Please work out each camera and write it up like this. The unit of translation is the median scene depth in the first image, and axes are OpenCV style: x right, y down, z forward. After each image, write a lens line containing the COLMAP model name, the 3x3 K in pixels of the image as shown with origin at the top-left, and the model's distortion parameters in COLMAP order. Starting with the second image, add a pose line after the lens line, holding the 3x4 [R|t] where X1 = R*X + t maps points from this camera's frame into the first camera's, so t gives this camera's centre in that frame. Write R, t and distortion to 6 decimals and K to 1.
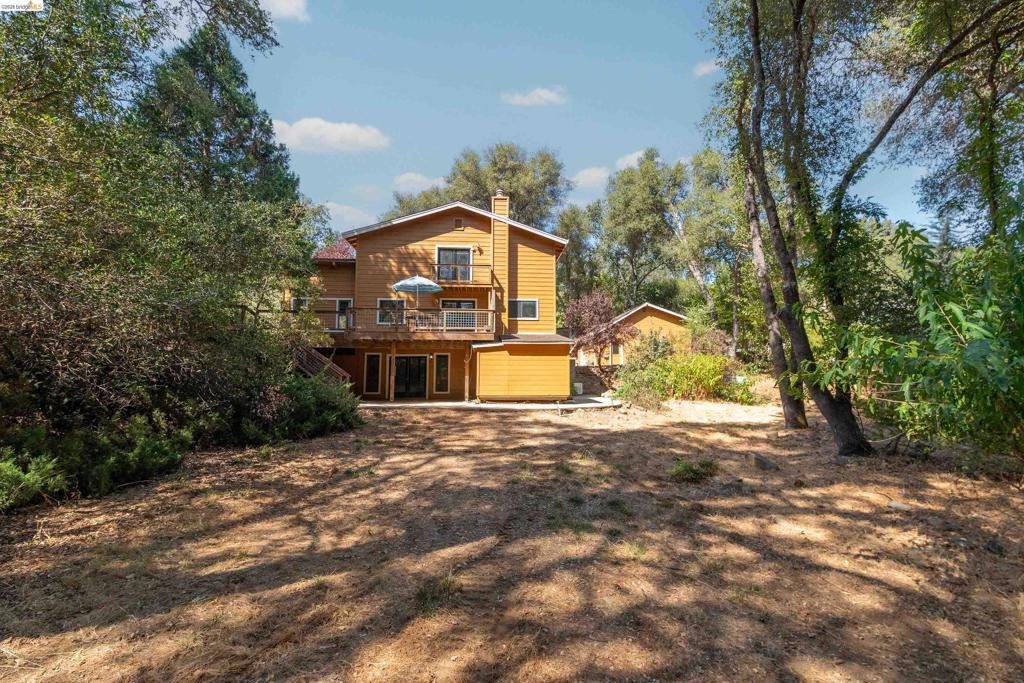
lens RADIAL K [[446.0, 0, 510.5], [0, 446.0, 349.6], [0, 0, 1]] dist [0.042620, -0.016137]
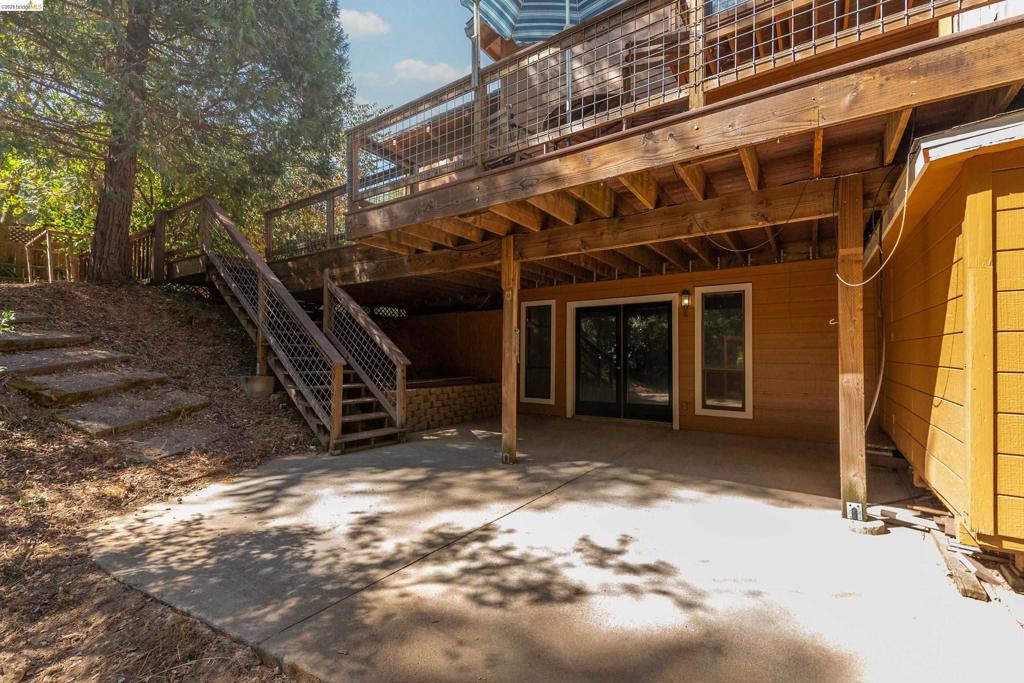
lens RADIAL K [[446.0, 0, 510.5], [0, 446.0, 349.6], [0, 0, 1]] dist [0.042620, -0.016137]
pose [[0.795860, -0.006876, -0.605442, -0.095831], [0.043911, 0.997958, 0.046388, 0.036153], [0.603886, -0.063504, 0.794537, 0.778889]]
